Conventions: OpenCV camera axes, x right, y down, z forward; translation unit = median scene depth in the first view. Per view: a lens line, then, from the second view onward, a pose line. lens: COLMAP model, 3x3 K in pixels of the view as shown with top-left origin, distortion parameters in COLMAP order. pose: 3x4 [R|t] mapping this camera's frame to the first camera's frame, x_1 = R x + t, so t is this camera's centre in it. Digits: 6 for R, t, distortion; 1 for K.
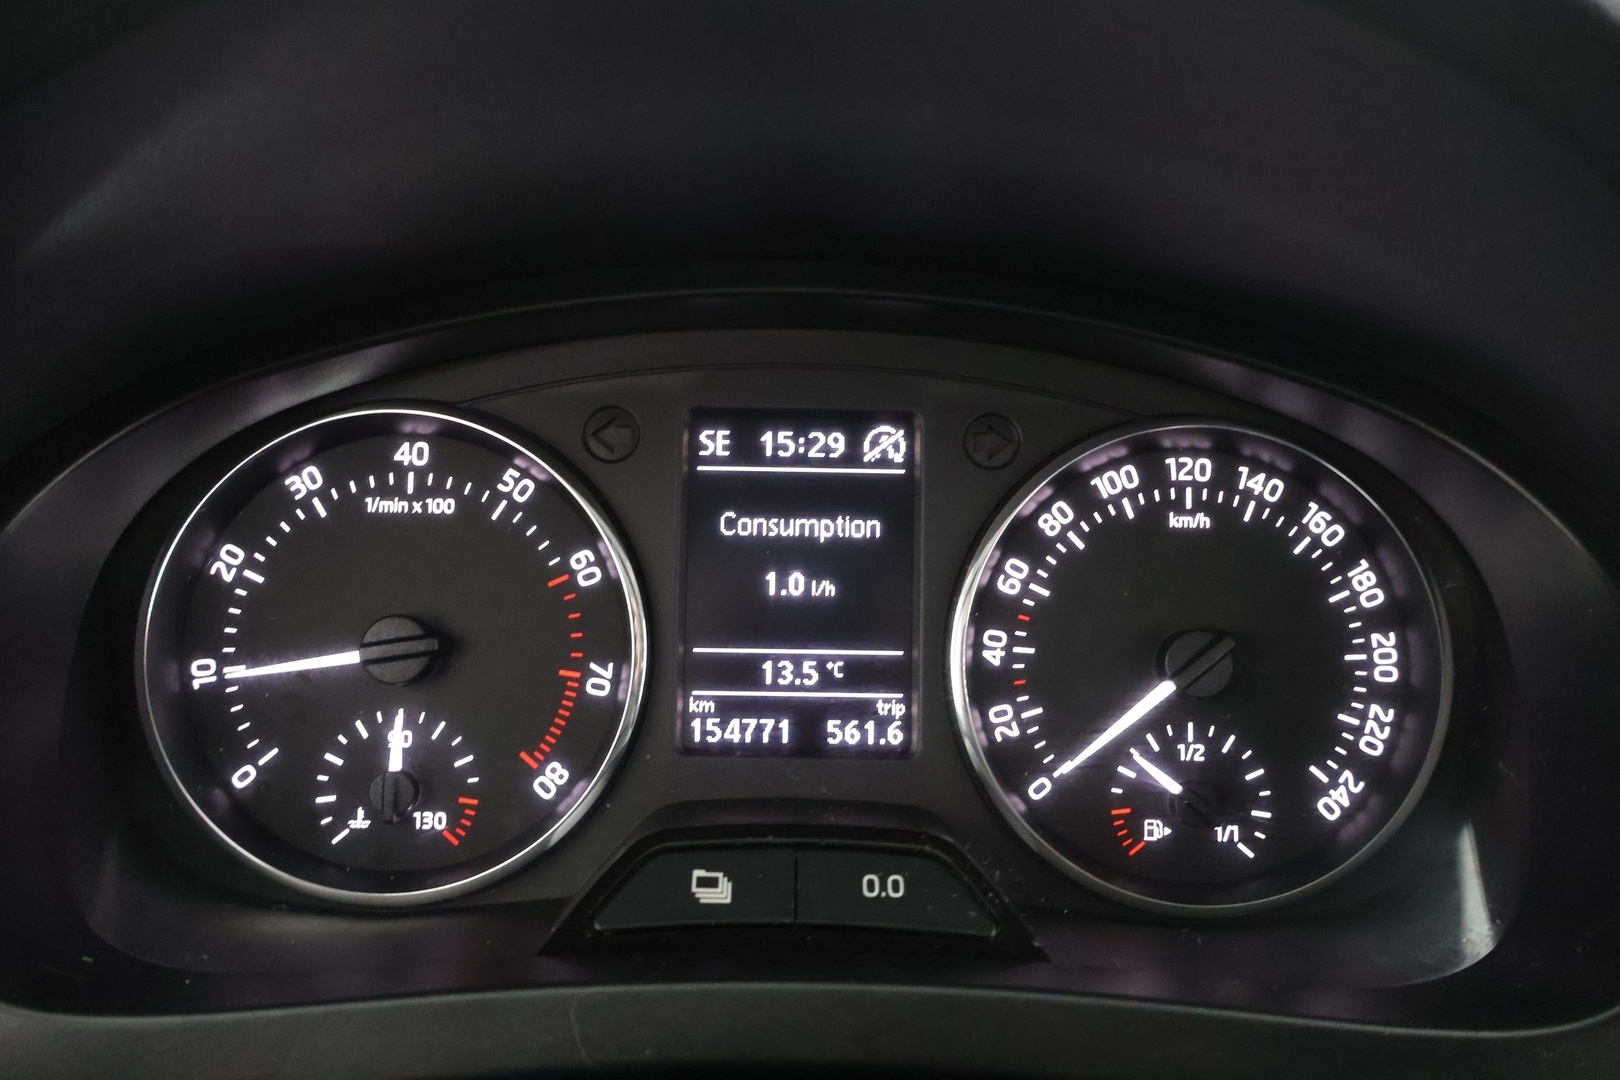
lens RADIAL K [[1364.2, 0, 803.0], [0, 1364.2, 537.8], [0, 0, 1]] dist [-0.010903, 0.013335]
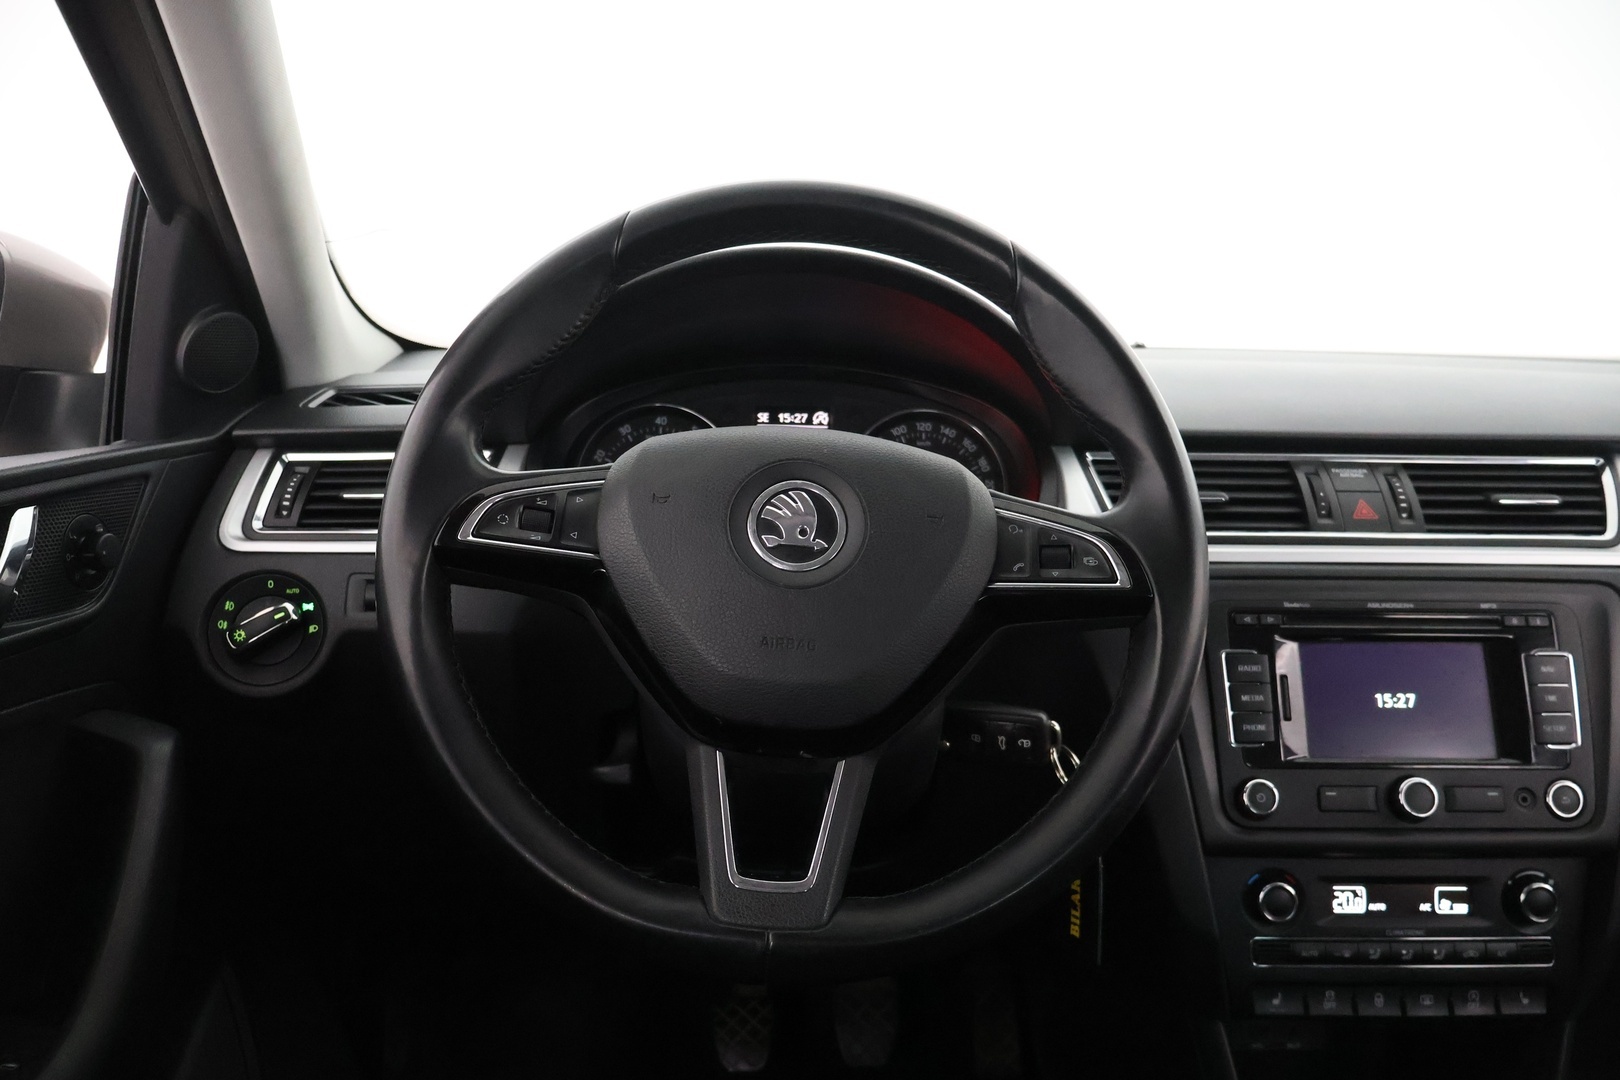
lens RADIAL K [[1364.2, 0, 804.3], [0, 1364.2, 528.6], [0, 0, 1]] dist [-0.010903, 0.013335]
pose [[0.999999, 0.001374, -0.000209, 0.025529], [-0.001389, 0.991518, -0.129961, 0.558017], [0.000029, 0.129961, 0.991519, -1.916162]]
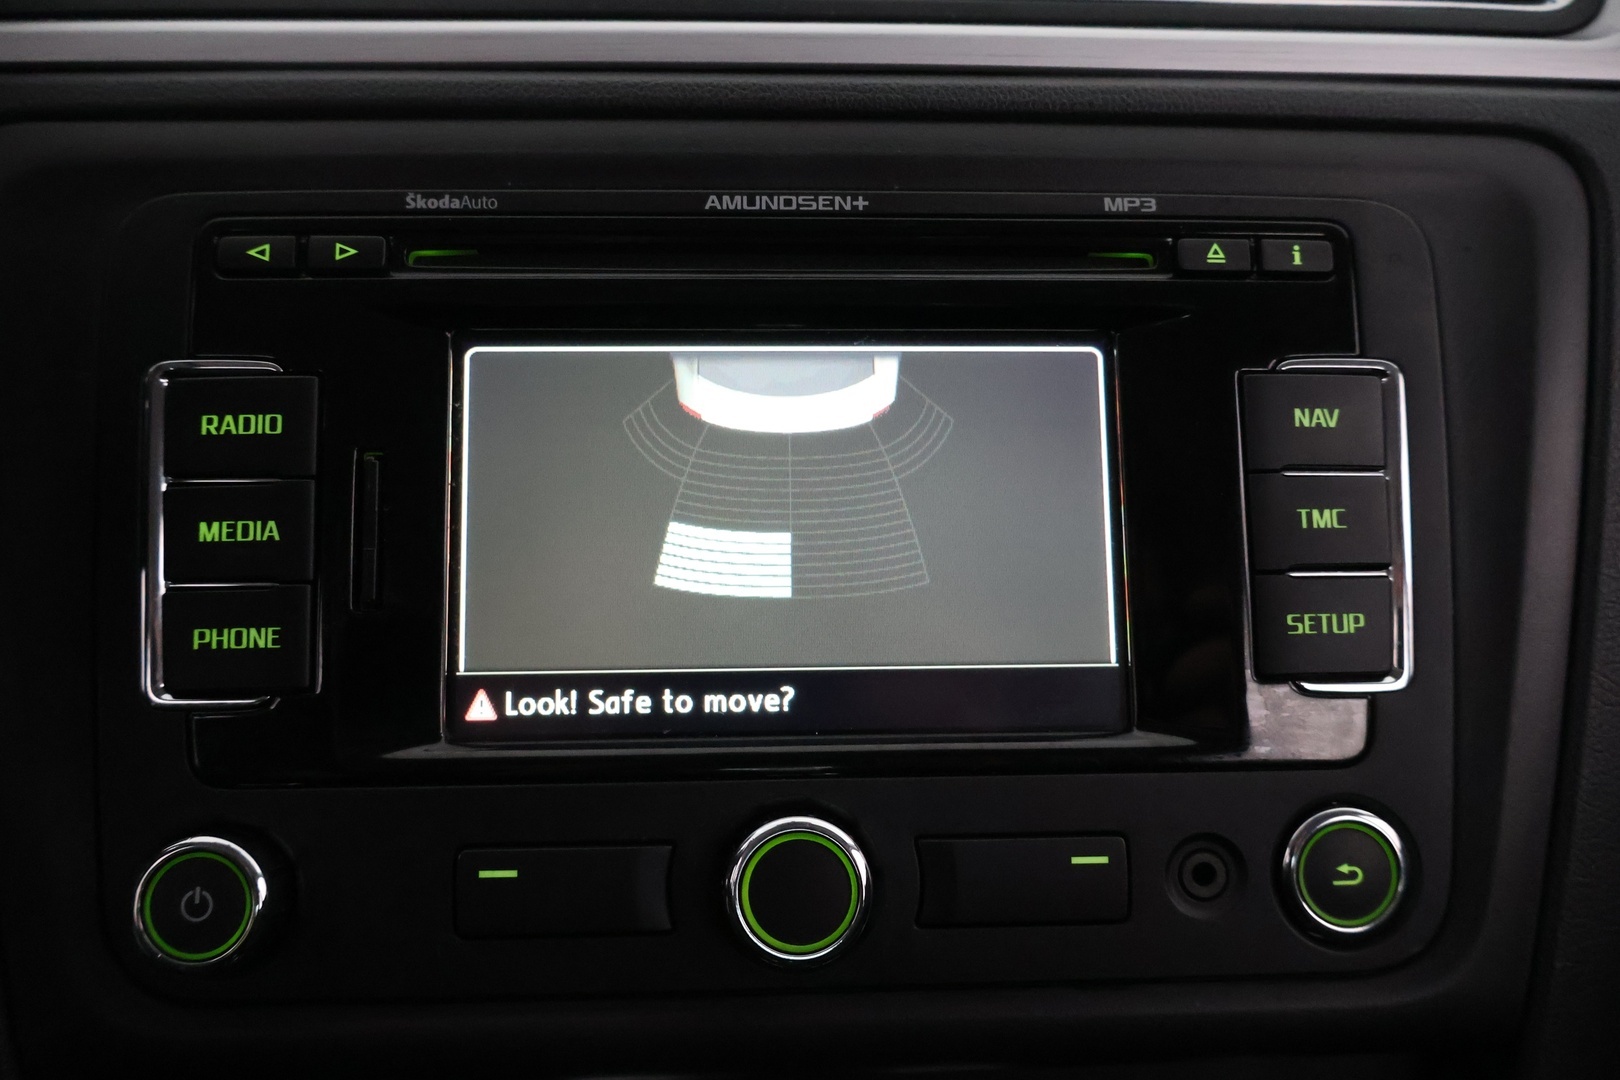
lens RADIAL K [[1364.2, 0, 817.0], [0, 1364.2, 547.2], [0, 0, 1]] dist [-0.010903, 0.013335]
pose [[0.999513, -0.012826, 0.028441, 1.127600], [0.012959, 0.999906, -0.004516, 0.555147], [-0.028381, 0.004882, 0.999585, -0.077168]]
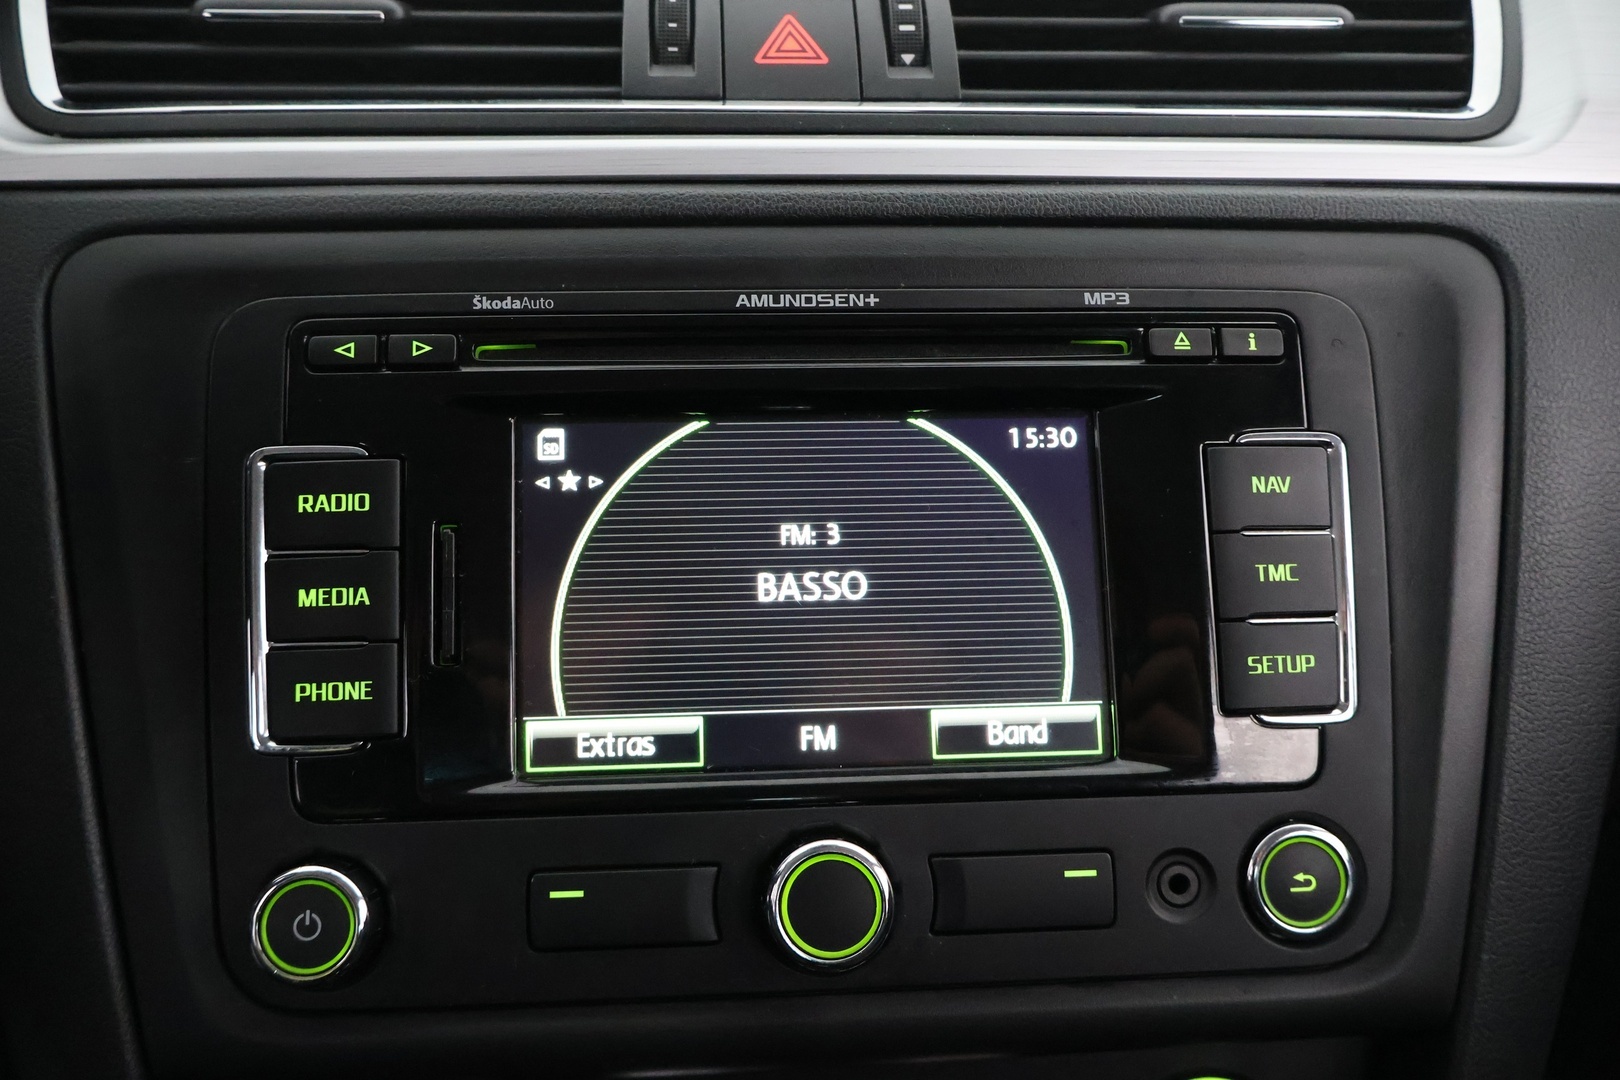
lens RADIAL K [[1364.2, 0, 808.4], [0, 1364.2, 548.4], [0, 0, 1]] dist [-0.010903, 0.013335]
pose [[0.998455, -0.024193, 0.050015, 1.089463], [0.024724, 0.999644, -0.010024, 0.526637], [-0.049754, 0.011245, 0.998698, -0.178541]]
